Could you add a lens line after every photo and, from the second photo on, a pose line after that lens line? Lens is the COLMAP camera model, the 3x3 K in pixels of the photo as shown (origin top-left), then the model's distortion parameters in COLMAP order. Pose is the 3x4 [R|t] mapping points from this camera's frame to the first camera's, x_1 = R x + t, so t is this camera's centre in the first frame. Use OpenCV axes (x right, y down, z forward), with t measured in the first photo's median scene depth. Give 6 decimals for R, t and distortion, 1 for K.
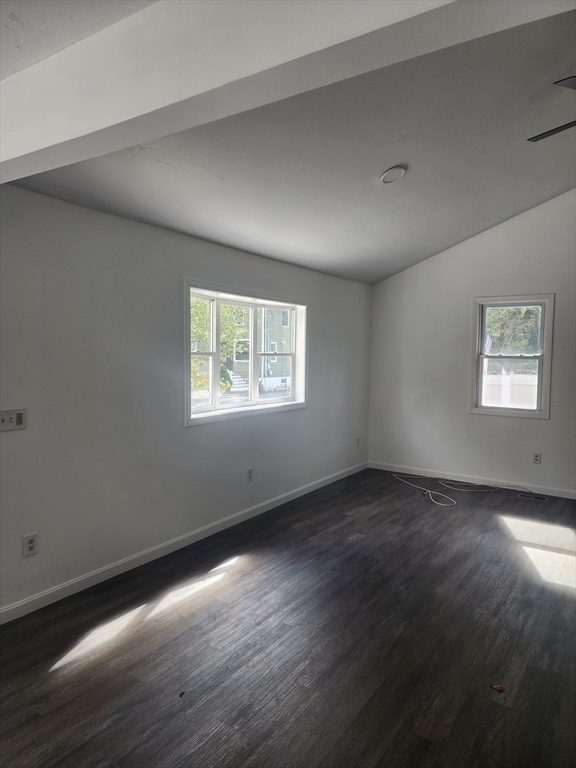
lens RADIAL K [[522.3, 0, 286.9], [0, 522.3, 374.1], [0, 0, 1]] dist [0.084993, -0.084986]
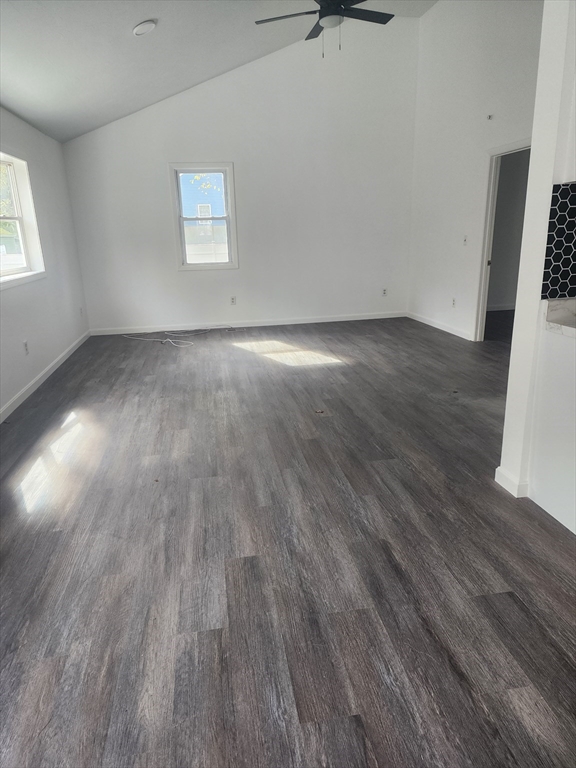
lens RADIAL K [[518.9, 0, 290.4], [0, 518.9, 393.1], [0, 0, 1]] dist [0.084921, -0.080210]
pose [[0.715630, -0.243752, 0.654567, -0.342717], [0.073382, 0.958183, 0.276587, 0.035295], [-0.694614, -0.149901, 0.703592, -0.035349]]
